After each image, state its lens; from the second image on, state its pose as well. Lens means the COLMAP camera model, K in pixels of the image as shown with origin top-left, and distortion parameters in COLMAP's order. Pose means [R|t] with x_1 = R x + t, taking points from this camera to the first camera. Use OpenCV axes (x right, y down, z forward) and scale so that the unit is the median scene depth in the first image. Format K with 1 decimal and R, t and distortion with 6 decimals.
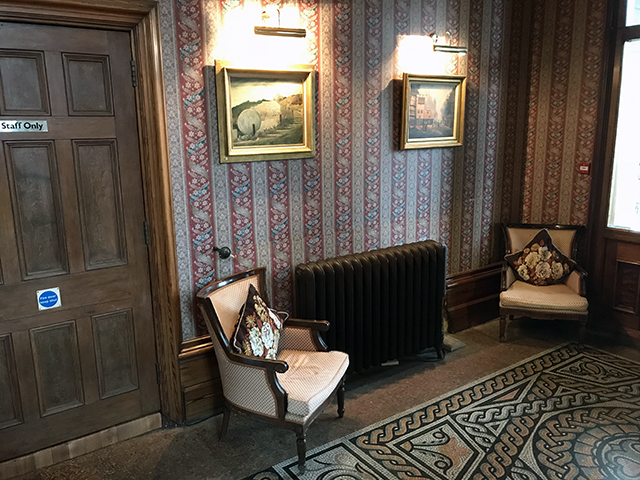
lens RADIAL K [[520.9, 0, 321.2], [0, 520.9, 239.4], [0, 0, 1]] dist [0.053938, -0.074140]
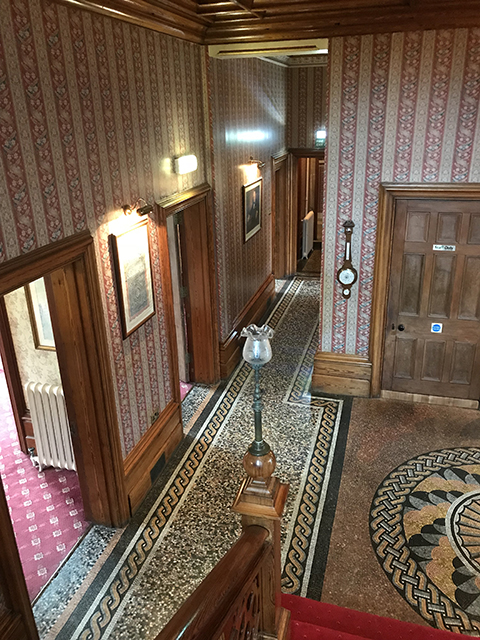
lens RADIAL K [[520.9, 0, 241.2], [0, 520.9, 319.8], [0, 0, 1]] dist [0.053938, -0.074140]
pose [[0.602319, 0.283157, -0.746347, 0.549097], [-0.143328, 0.958140, 0.247840, -0.317574], [0.785283, -0.042306, 0.617690, -0.877479]]
